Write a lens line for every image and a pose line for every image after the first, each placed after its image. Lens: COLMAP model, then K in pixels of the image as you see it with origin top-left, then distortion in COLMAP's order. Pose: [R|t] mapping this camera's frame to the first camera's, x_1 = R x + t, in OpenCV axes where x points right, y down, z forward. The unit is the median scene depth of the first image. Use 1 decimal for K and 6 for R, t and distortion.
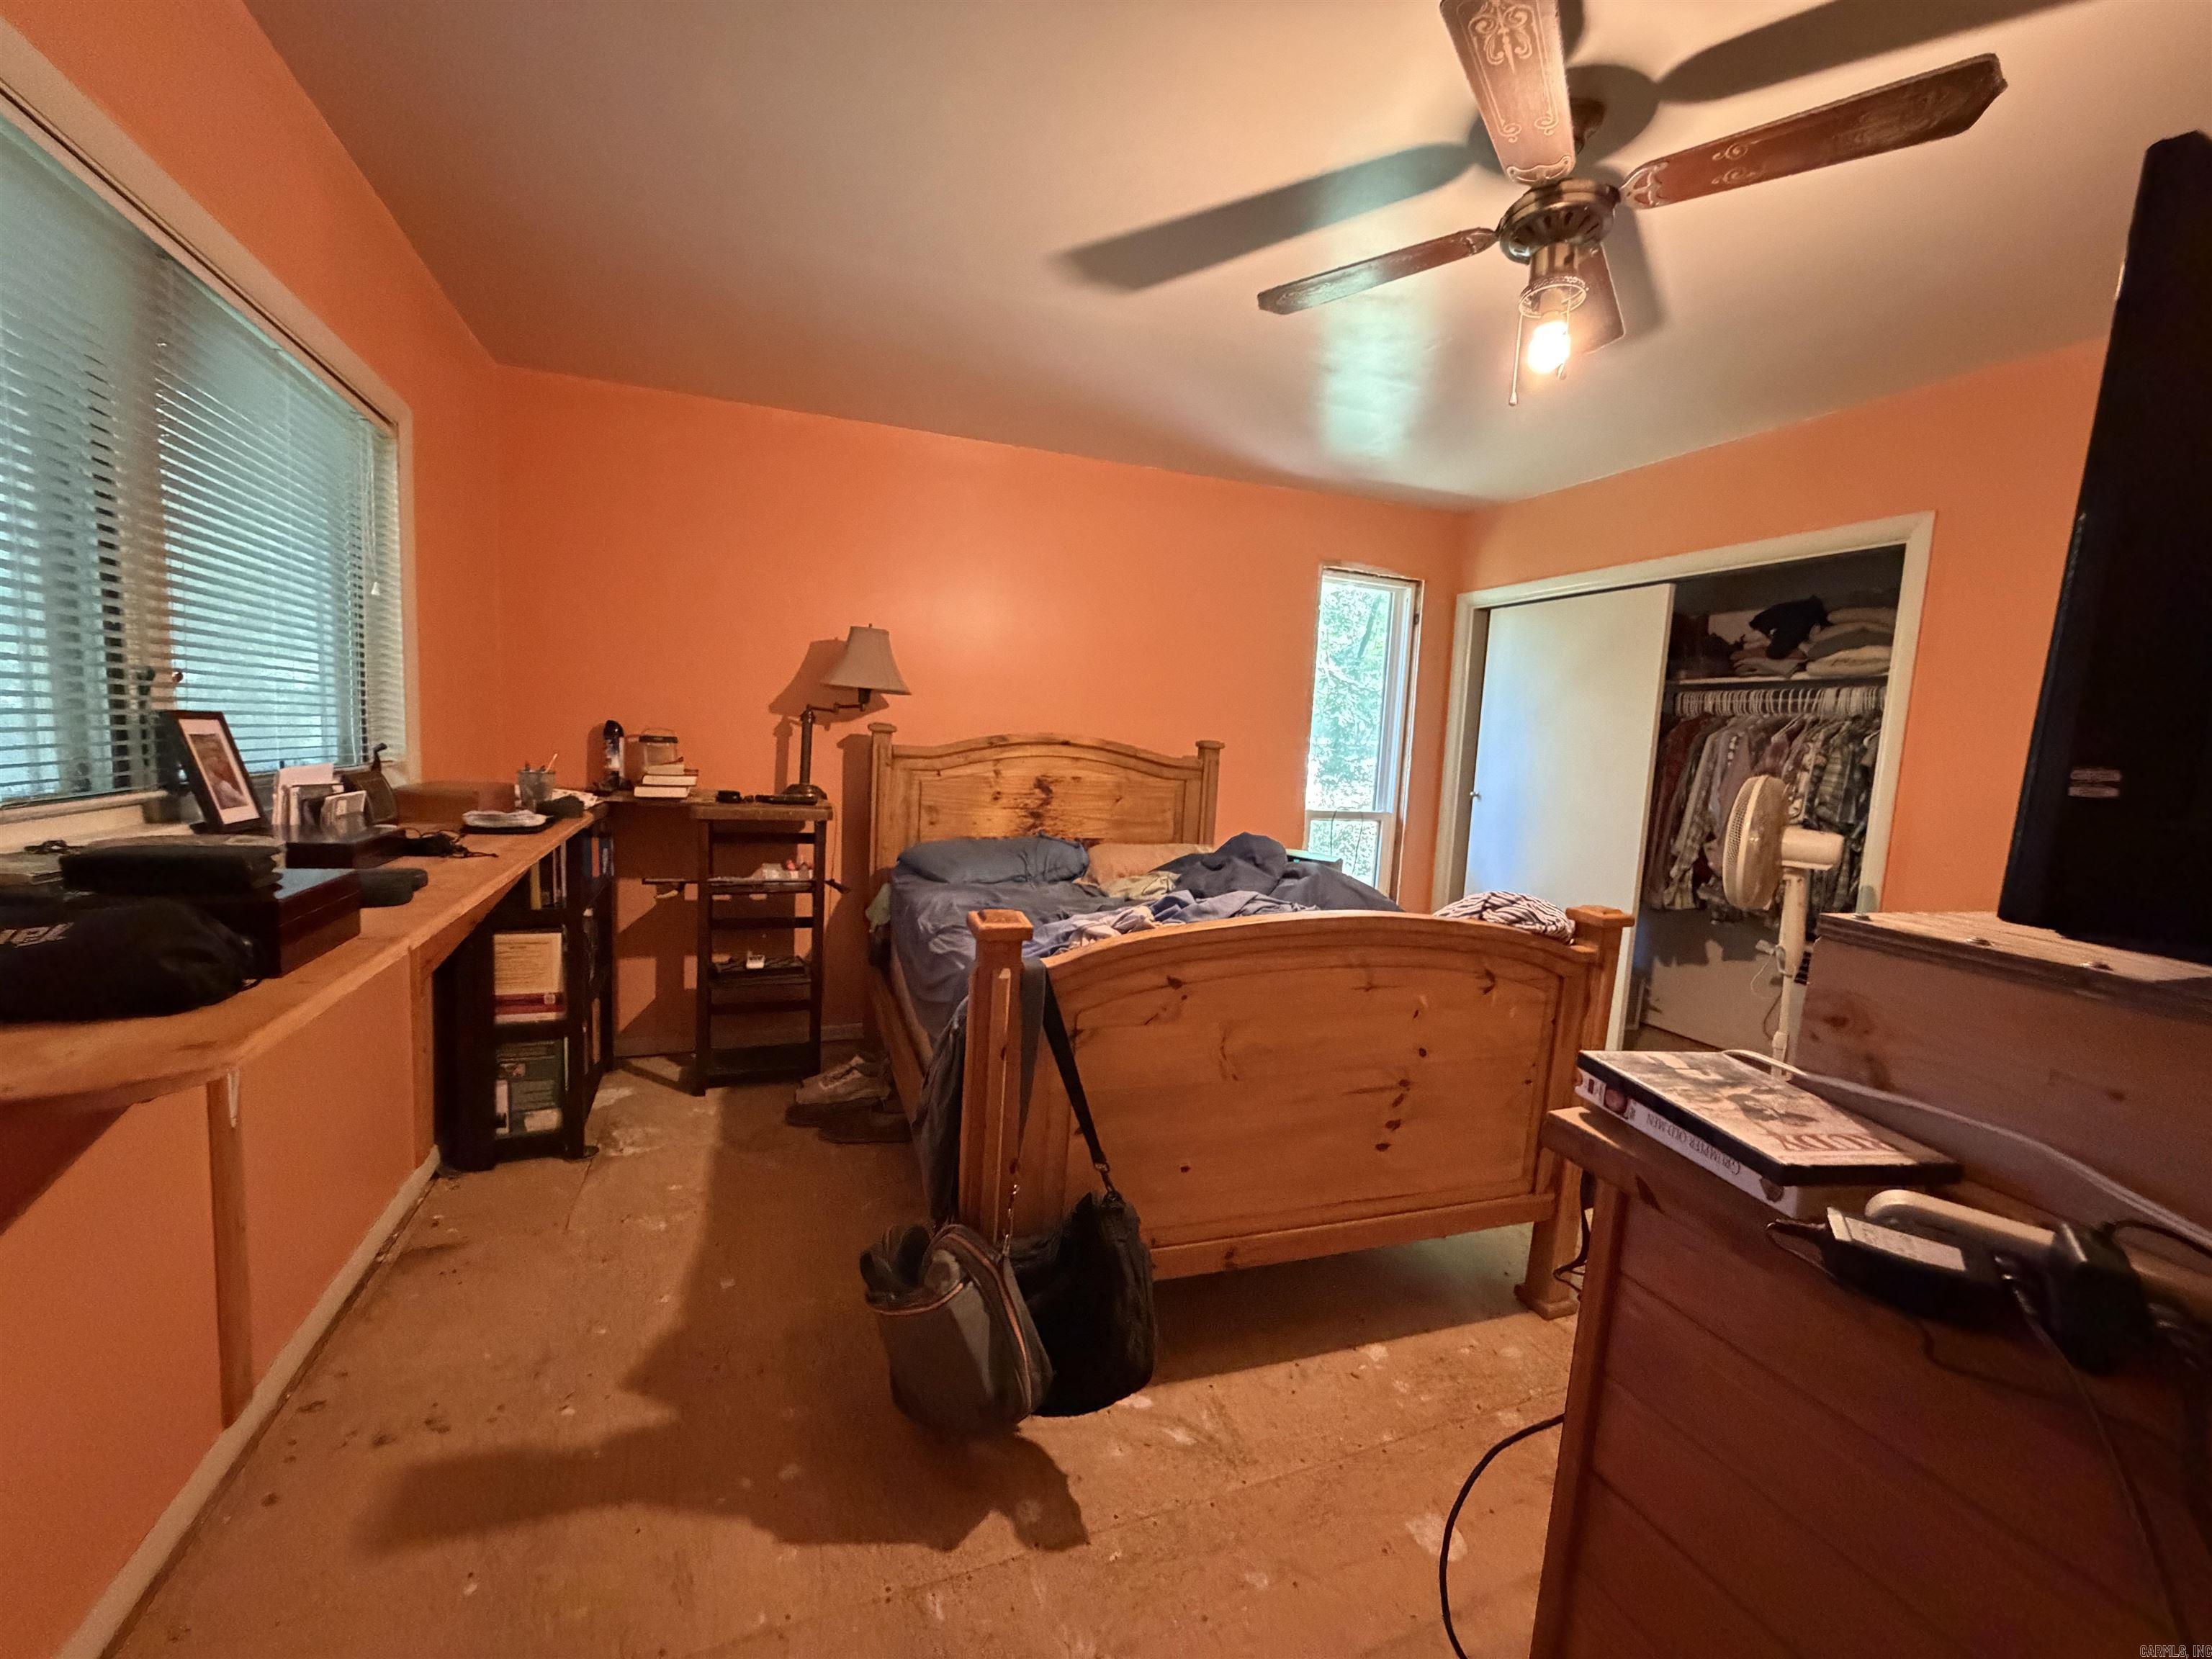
lens RADIAL K [[890.2, 0, 1105.8], [0, 890.2, 836.3], [0, 0, 1]] dist [-0.001283, 0.001098]
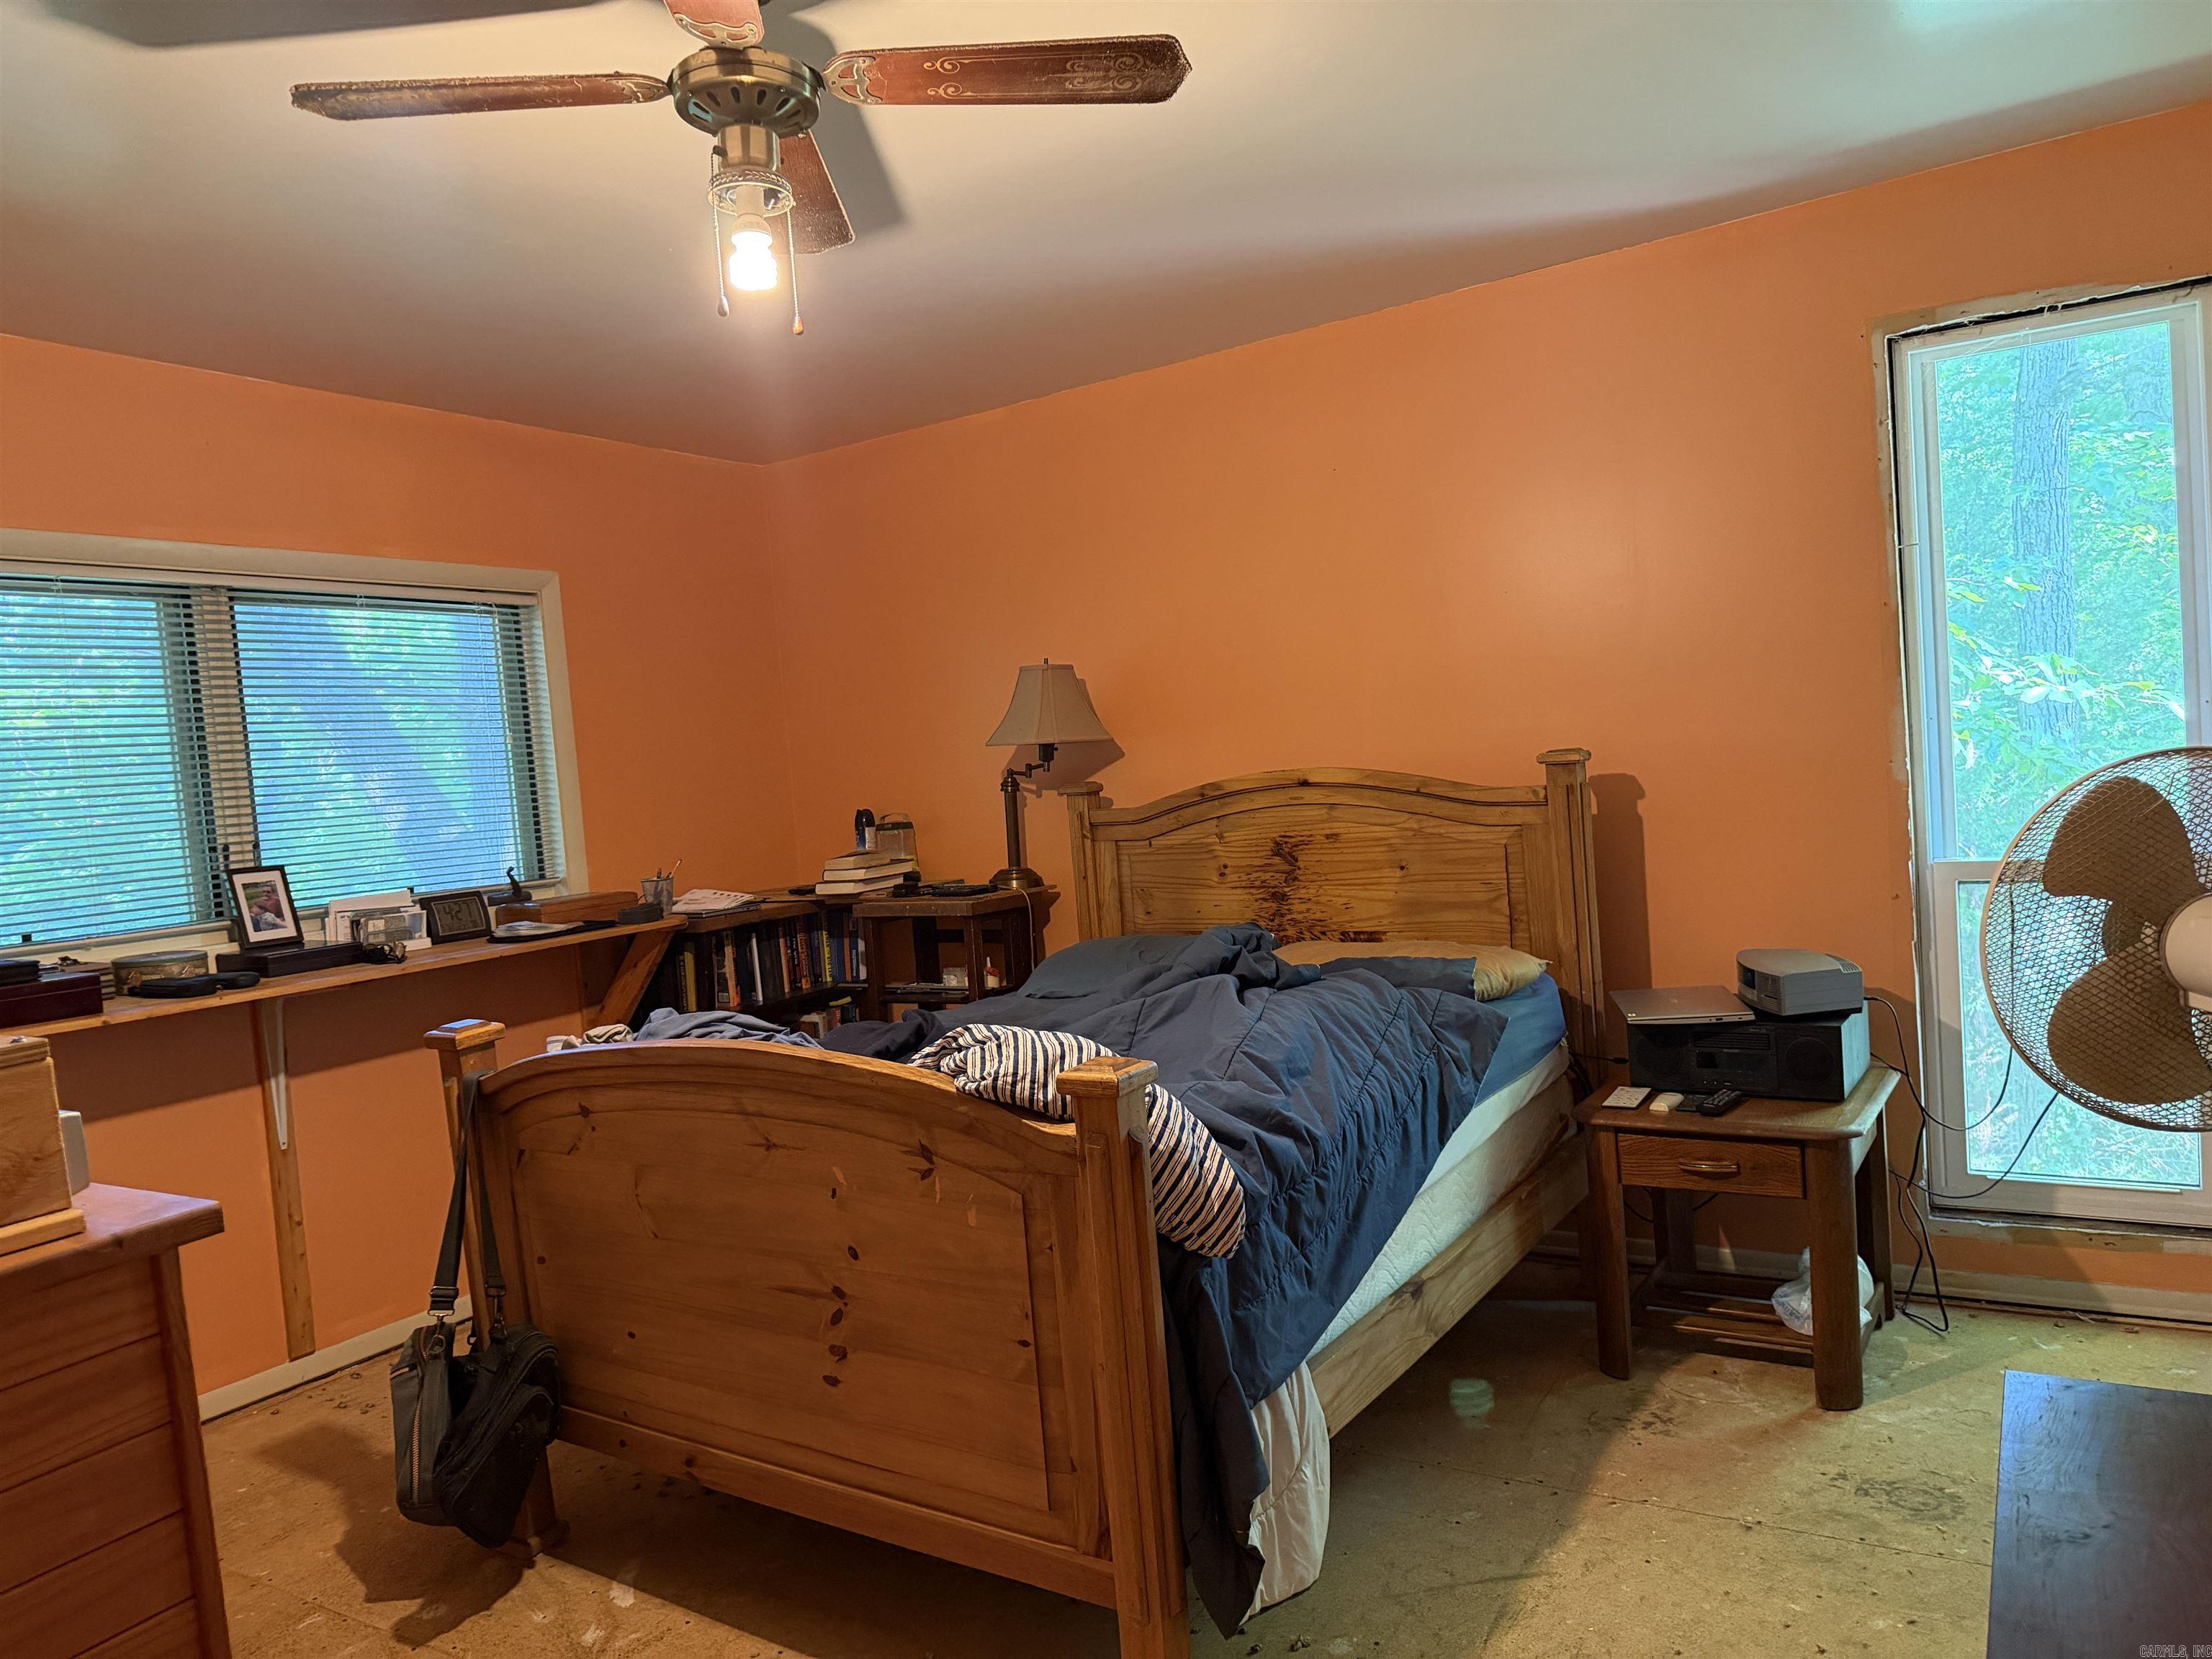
lens RADIAL K [[1554.7, 0, 1115.4], [0, 1554.7, 832.3], [0, 0, 1]] dist [-0.011242, -0.016402]
pose [[0.604367, -0.062795, -0.794227, 1.452577], [0.020251, 0.997778, -0.063479, -0.002648], [0.796449, 0.022281, 0.604296, 0.424646]]
